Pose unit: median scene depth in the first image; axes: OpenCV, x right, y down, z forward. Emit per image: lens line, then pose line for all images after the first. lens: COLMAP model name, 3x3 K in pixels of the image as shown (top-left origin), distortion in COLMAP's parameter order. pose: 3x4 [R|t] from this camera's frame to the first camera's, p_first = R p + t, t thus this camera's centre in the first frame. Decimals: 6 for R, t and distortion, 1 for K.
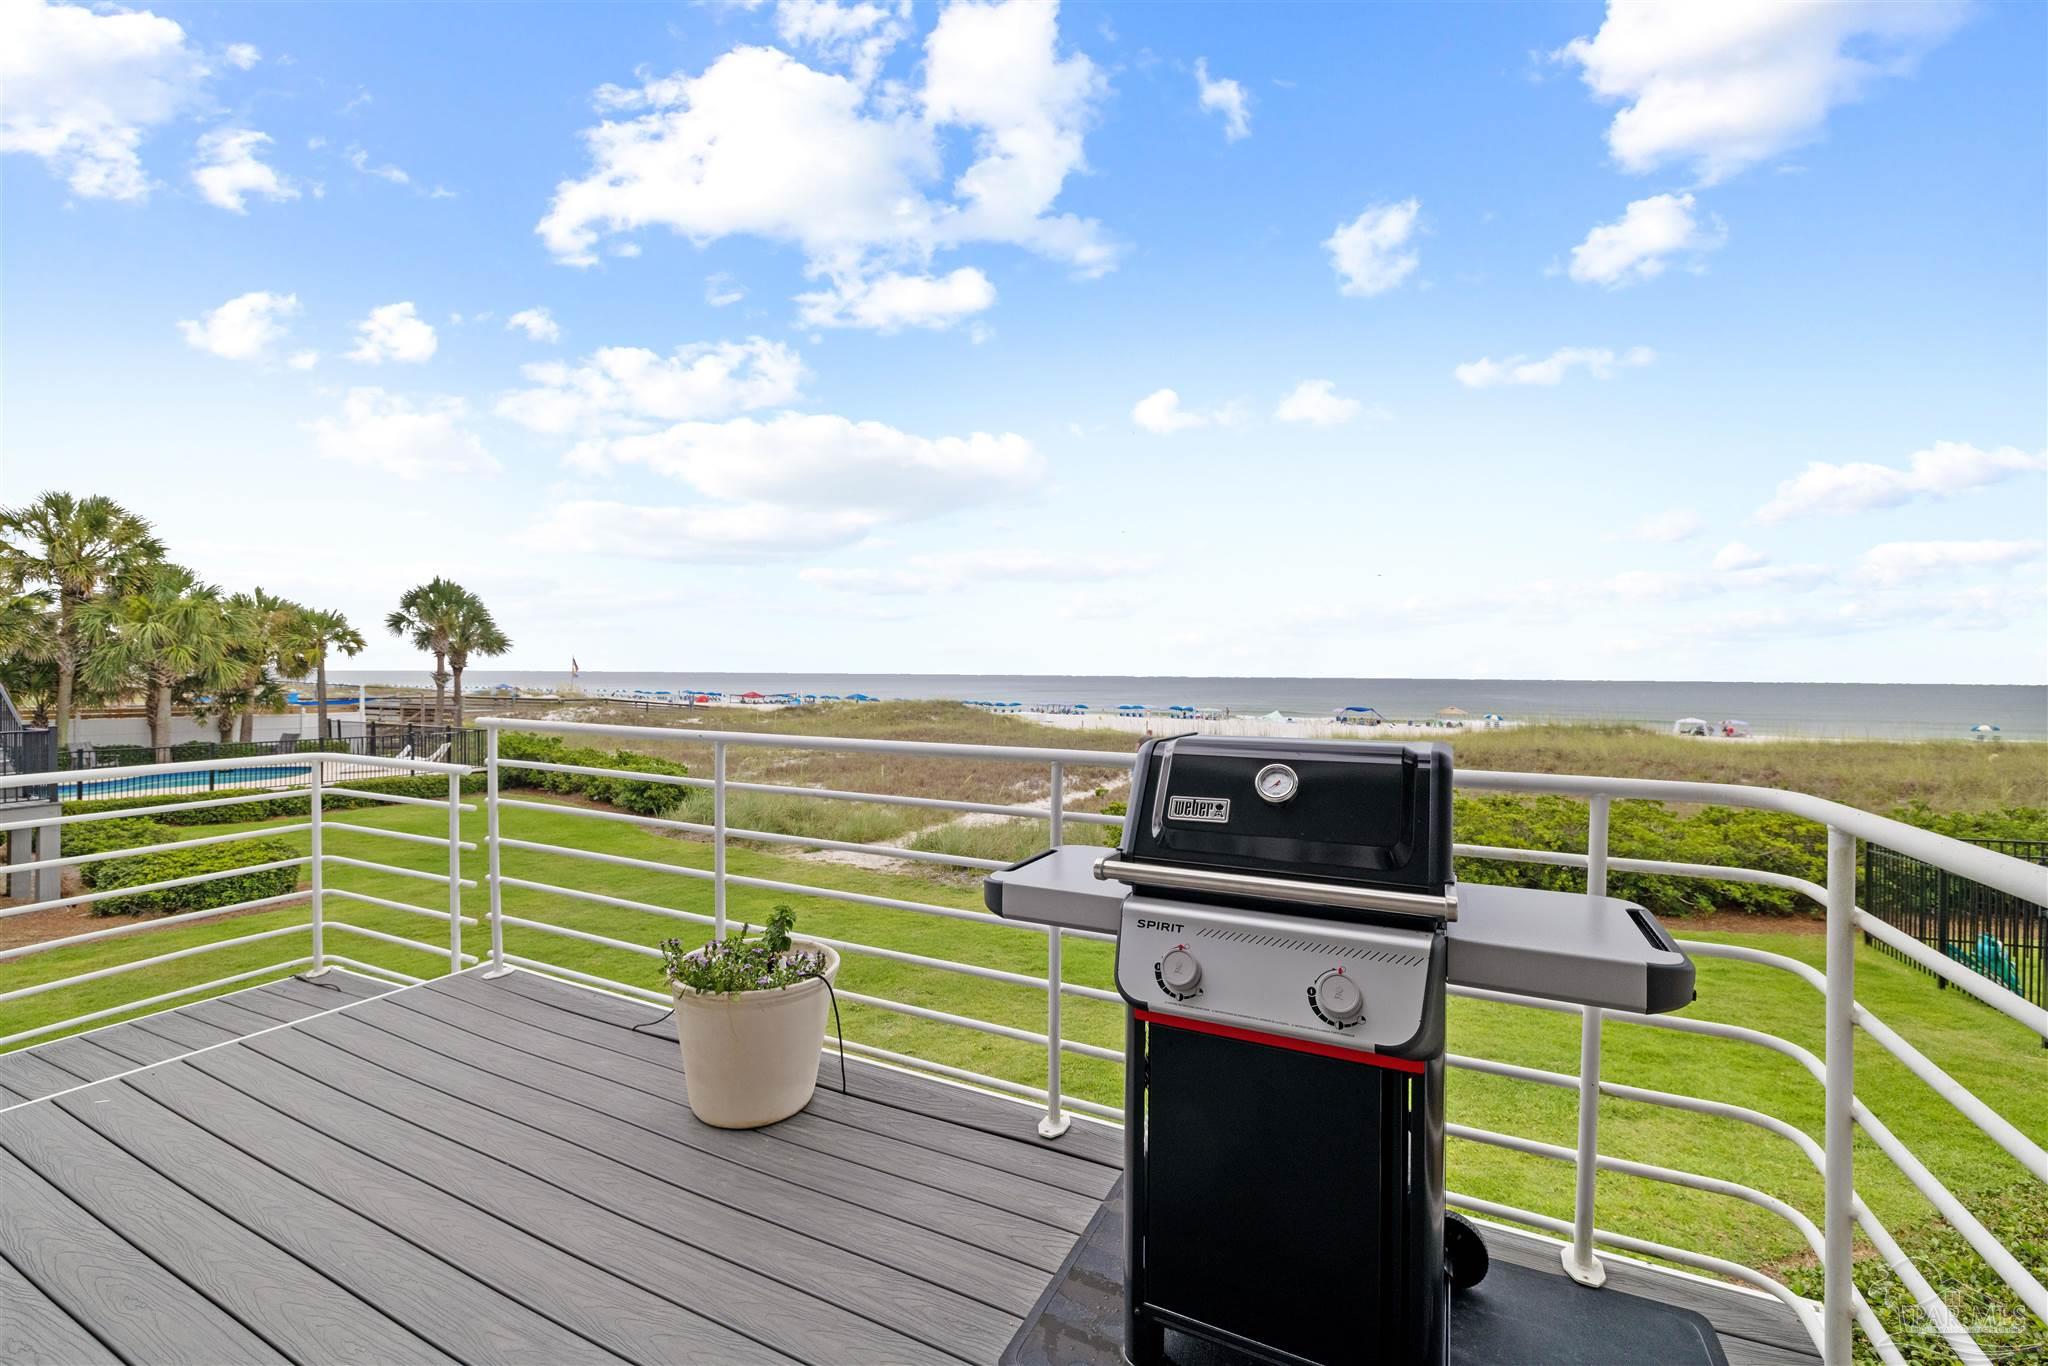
lens RADIAL K [[849.5, 0, 1022.7], [0, 849.5, 681.1], [0, 0, 1]] dist [0.000837, 0.000326]
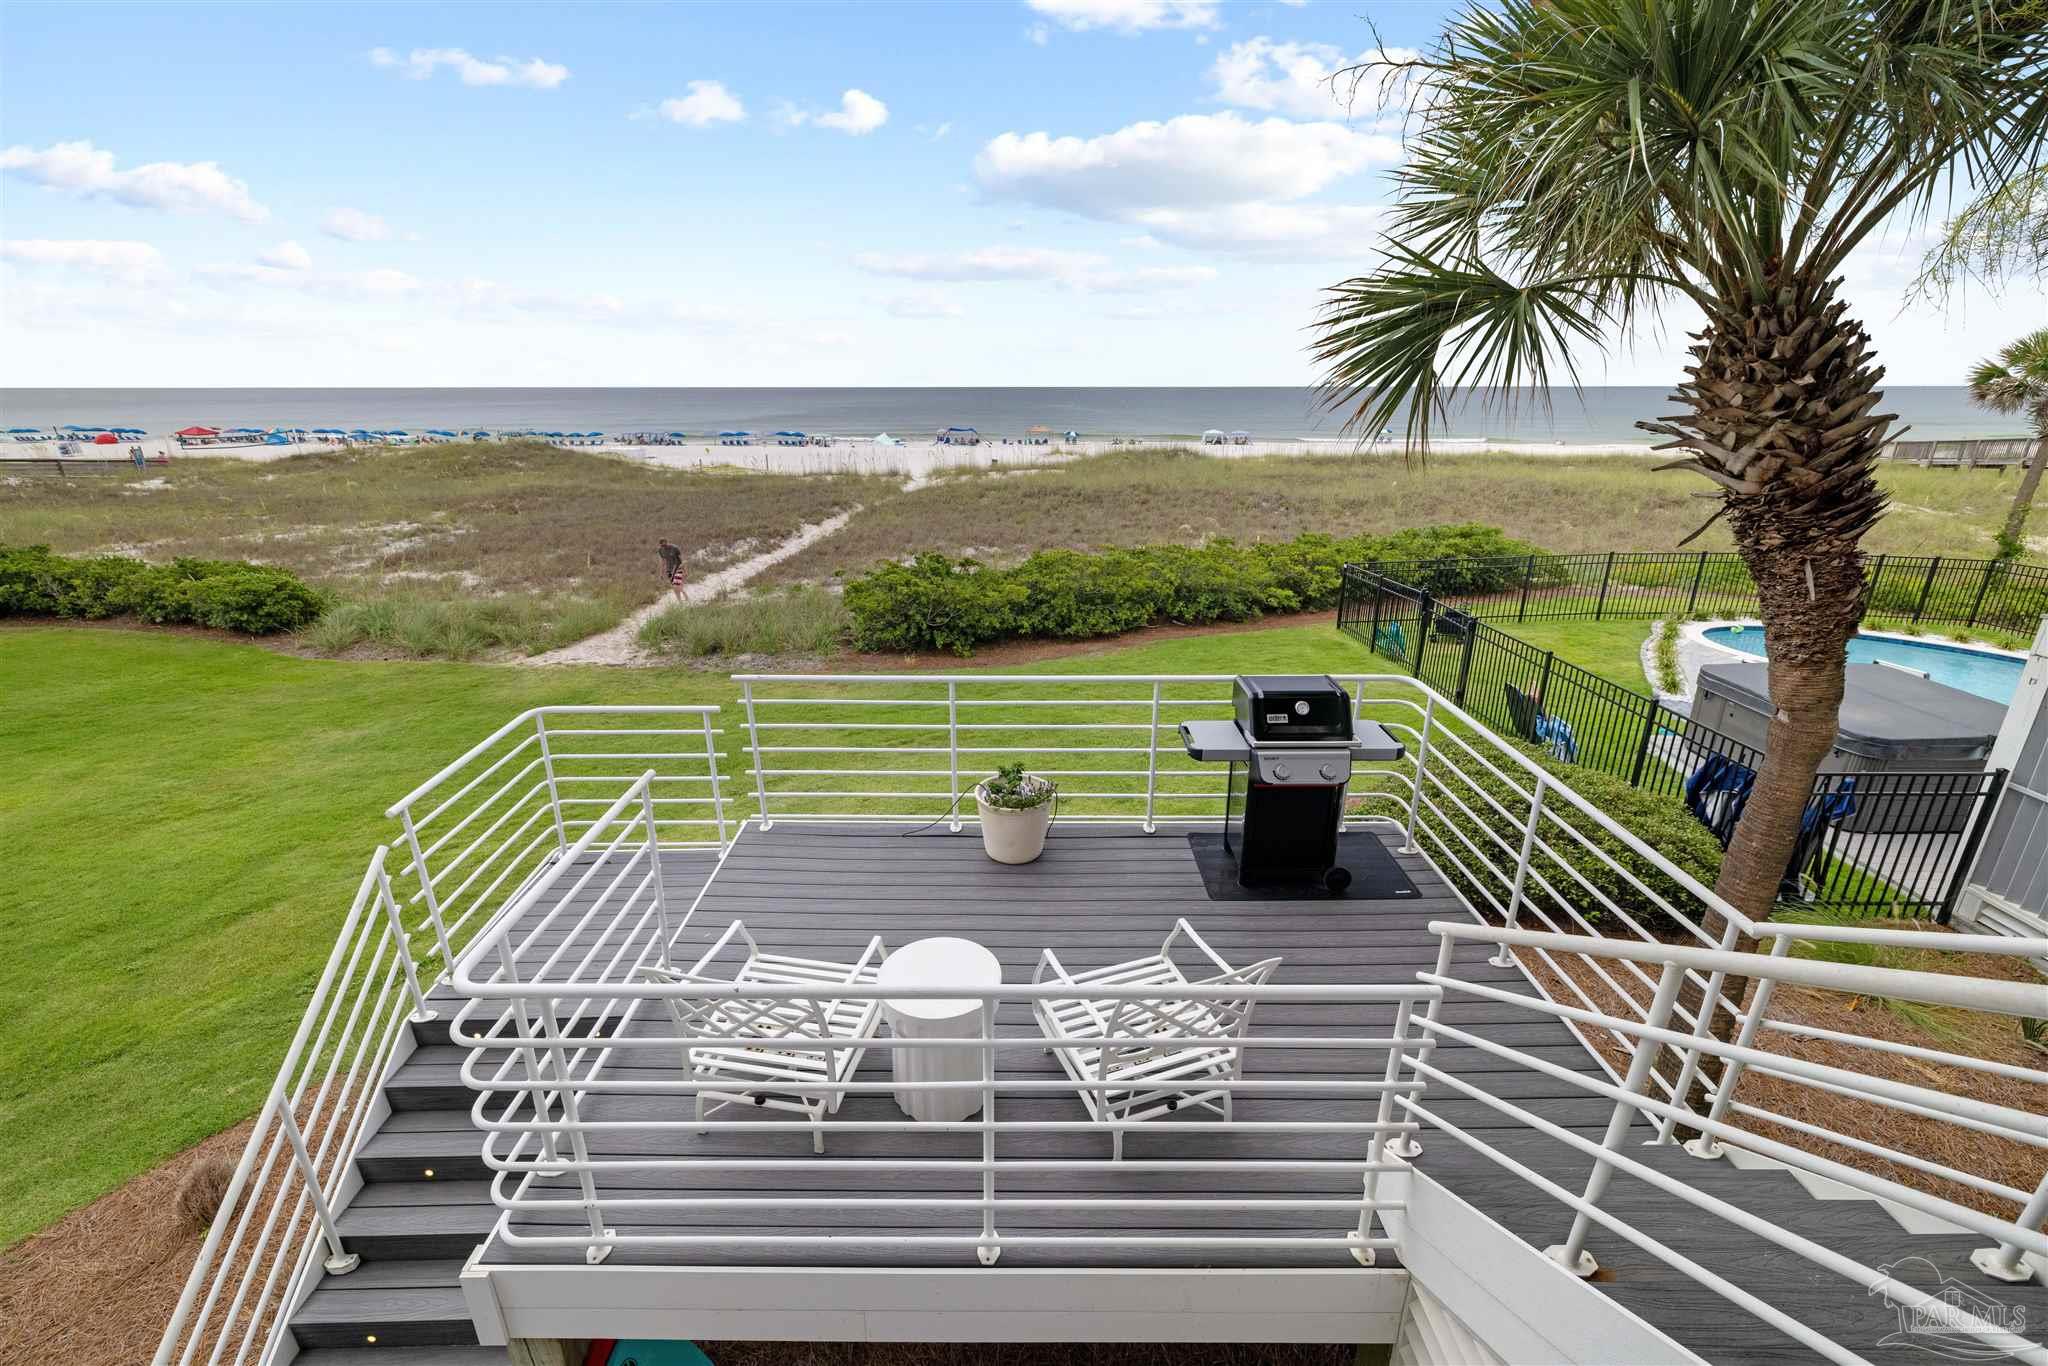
lens RADIAL K [[849.5, 0, 1020.0], [0, 849.5, 677.1], [0, 0, 1]] dist [0.000837, 0.000326]
pose [[0.896071, -0.152874, 0.416756, -0.435188], [0.012701, 0.947275, 0.320170, -0.227422], [-0.443729, -0.281602, 0.850767, -0.260068]]
